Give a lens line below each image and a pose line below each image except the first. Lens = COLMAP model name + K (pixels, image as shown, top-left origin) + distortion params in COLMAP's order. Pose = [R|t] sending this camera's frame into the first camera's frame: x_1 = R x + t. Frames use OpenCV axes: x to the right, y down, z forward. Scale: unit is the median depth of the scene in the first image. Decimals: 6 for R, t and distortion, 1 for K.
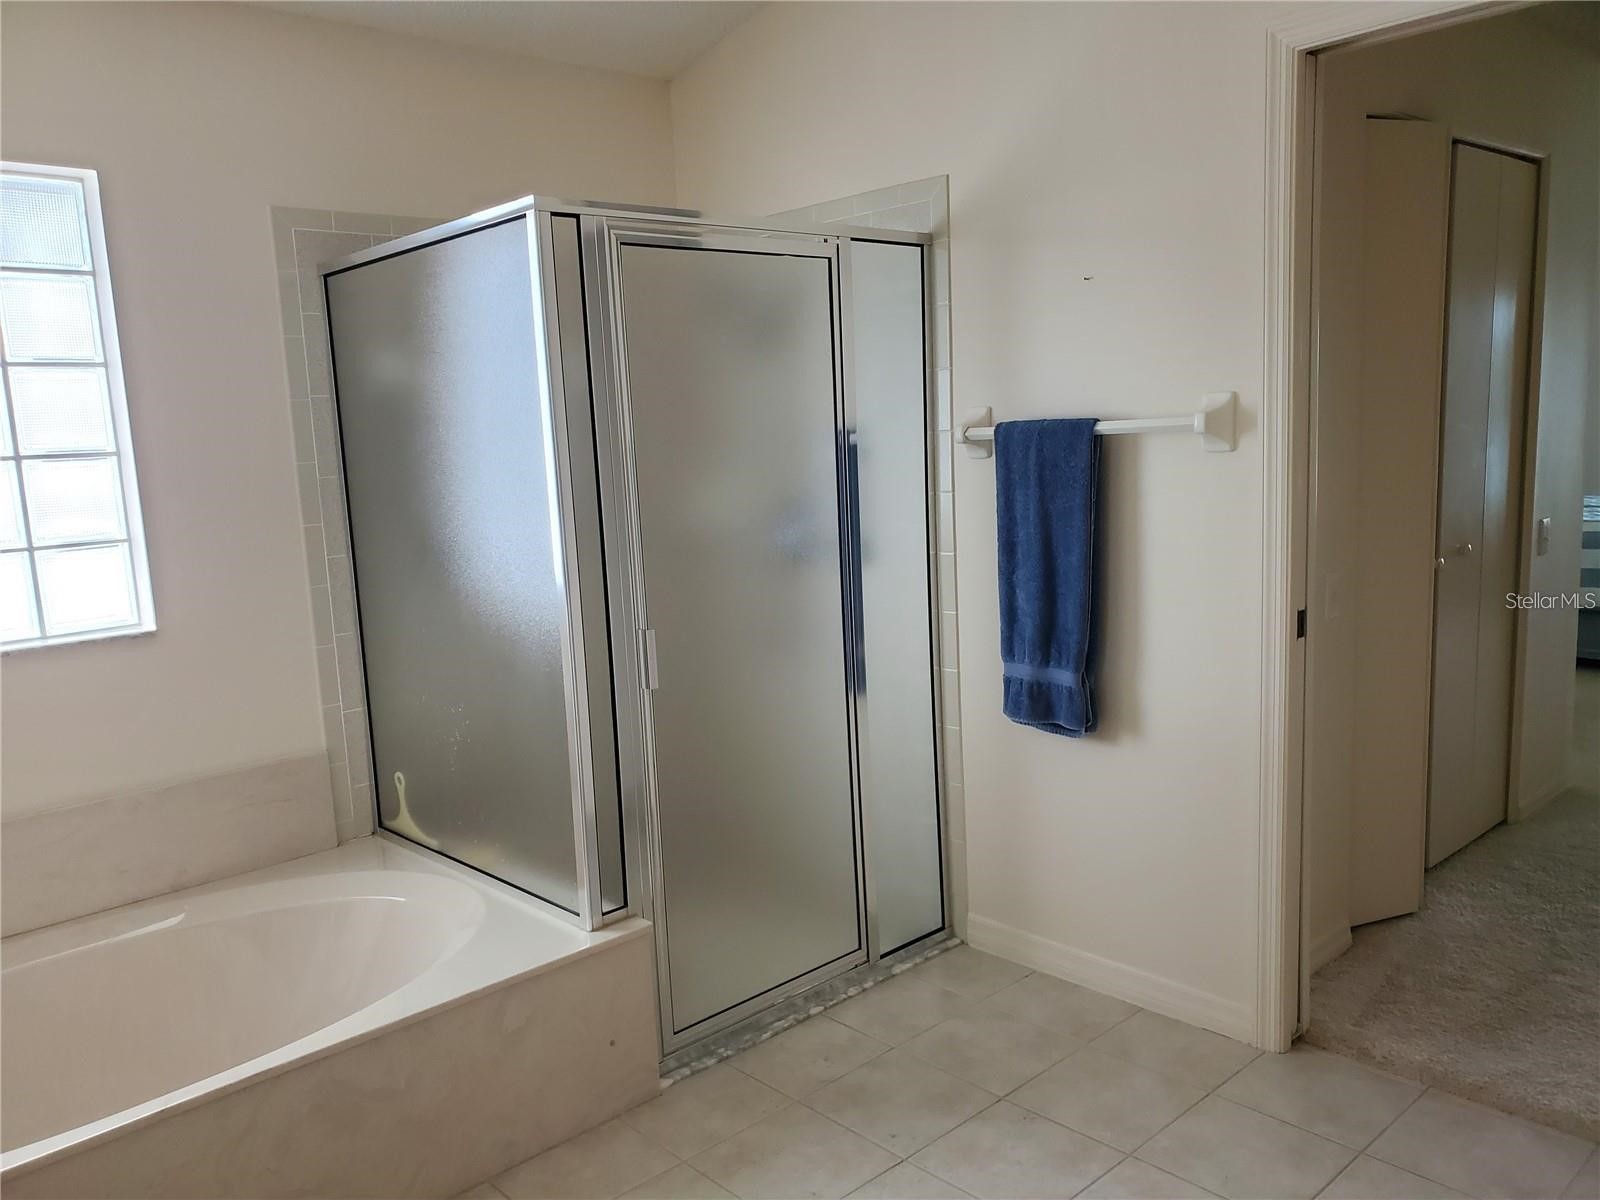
lens RADIAL K [[1249.5, 0, 795.1], [0, 1249.5, 596.5], [0, 0, 1]] dist [0.008107, -0.002189]
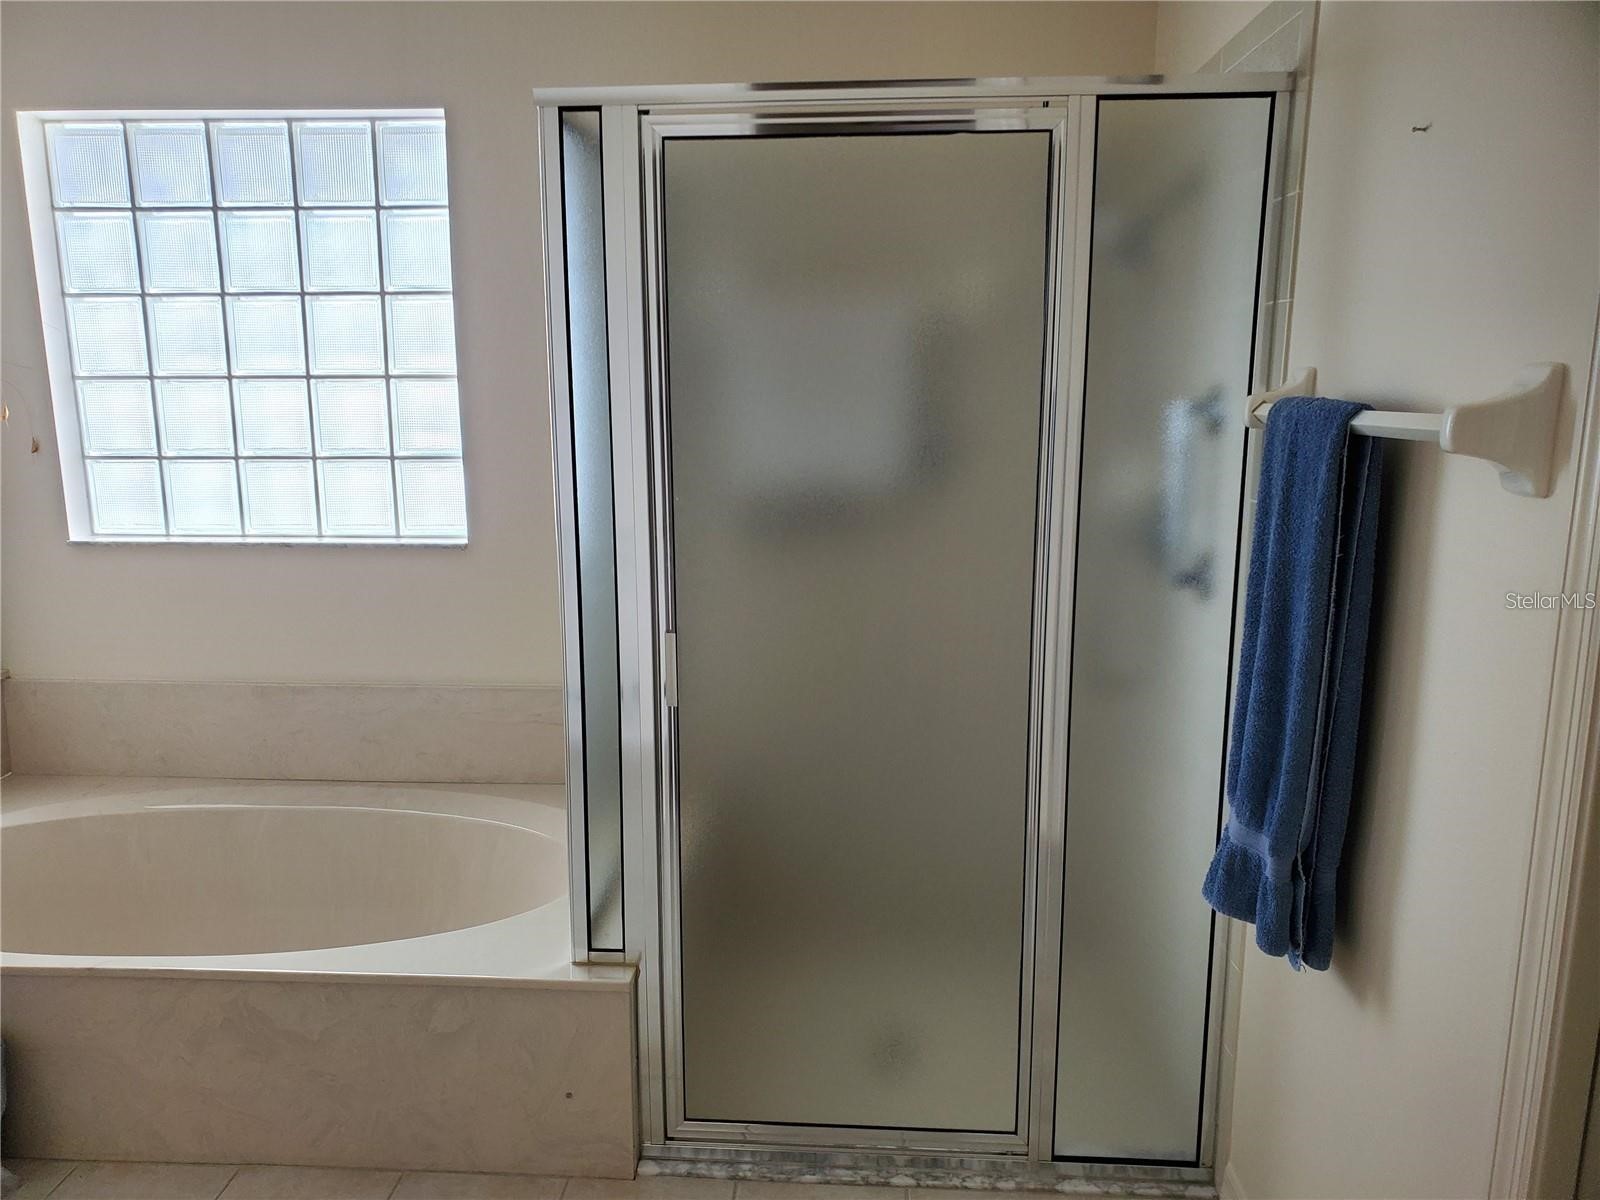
lens RADIAL K [[1249.5, 0, 799.2], [0, 1249.5, 614.7], [0, 0, 1]] dist [0.008107, -0.002189]
pose [[0.684804, 0.184706, -0.704930, 0.461790], [-0.133648, 0.982770, 0.127673, -0.090182], [0.716367, 0.006781, 0.697691, 0.463312]]
